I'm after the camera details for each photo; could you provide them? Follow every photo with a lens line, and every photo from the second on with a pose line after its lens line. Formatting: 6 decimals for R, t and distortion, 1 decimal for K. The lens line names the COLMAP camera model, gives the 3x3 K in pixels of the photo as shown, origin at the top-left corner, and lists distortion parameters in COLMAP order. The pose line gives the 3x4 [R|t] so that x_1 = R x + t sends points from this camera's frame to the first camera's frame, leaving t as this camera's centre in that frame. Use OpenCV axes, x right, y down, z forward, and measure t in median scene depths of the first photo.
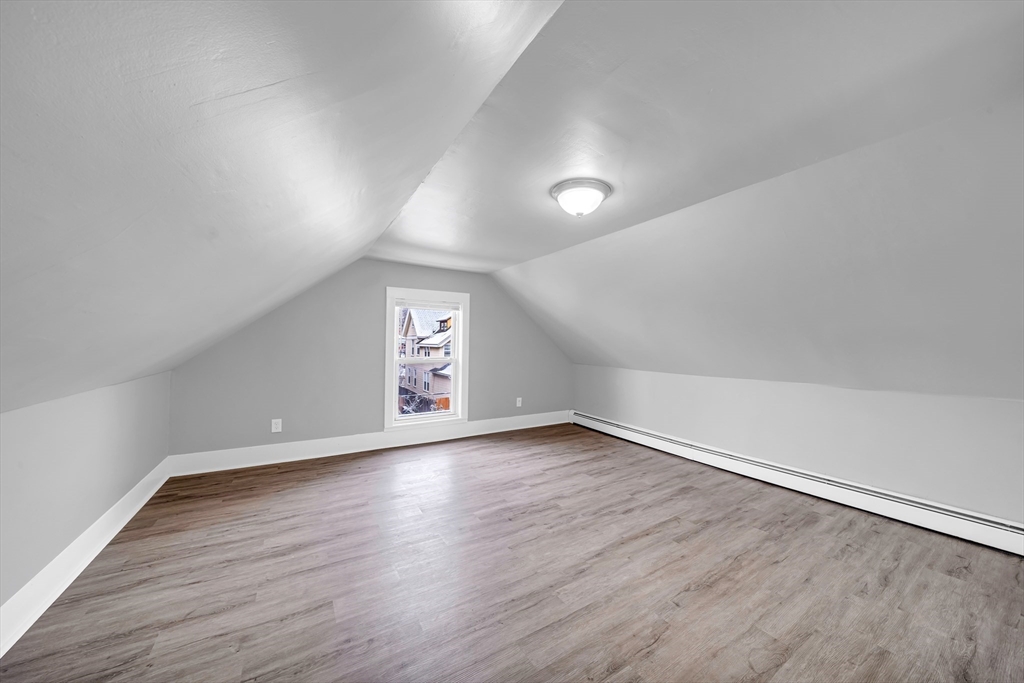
lens RADIAL K [[352.2, 0, 507.4], [0, 352.2, 341.4], [0, 0, 1]] dist [-0.003444, -0.000809]
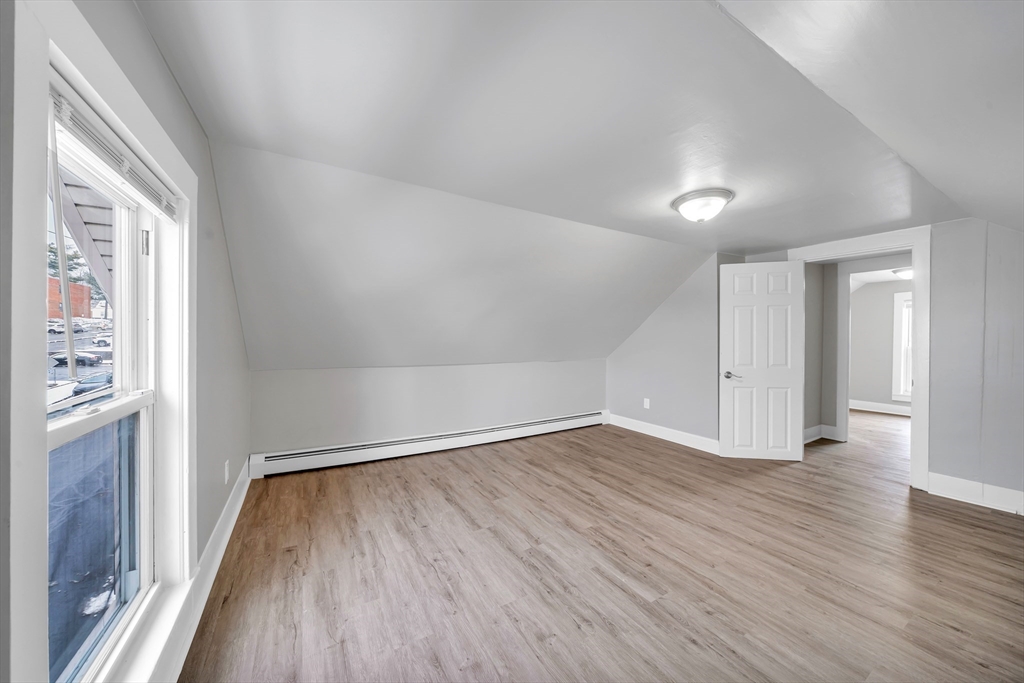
lens RADIAL K [[352.2, 0, 506.7], [0, 352.2, 338.6], [0, 0, 1]] dist [-0.003444, -0.000809]
pose [[0.020602, -0.017930, 0.999627, -0.694722], [-0.012639, 0.999755, 0.018192, -0.002066], [-0.999708, -0.013009, 0.020370, 1.186278]]
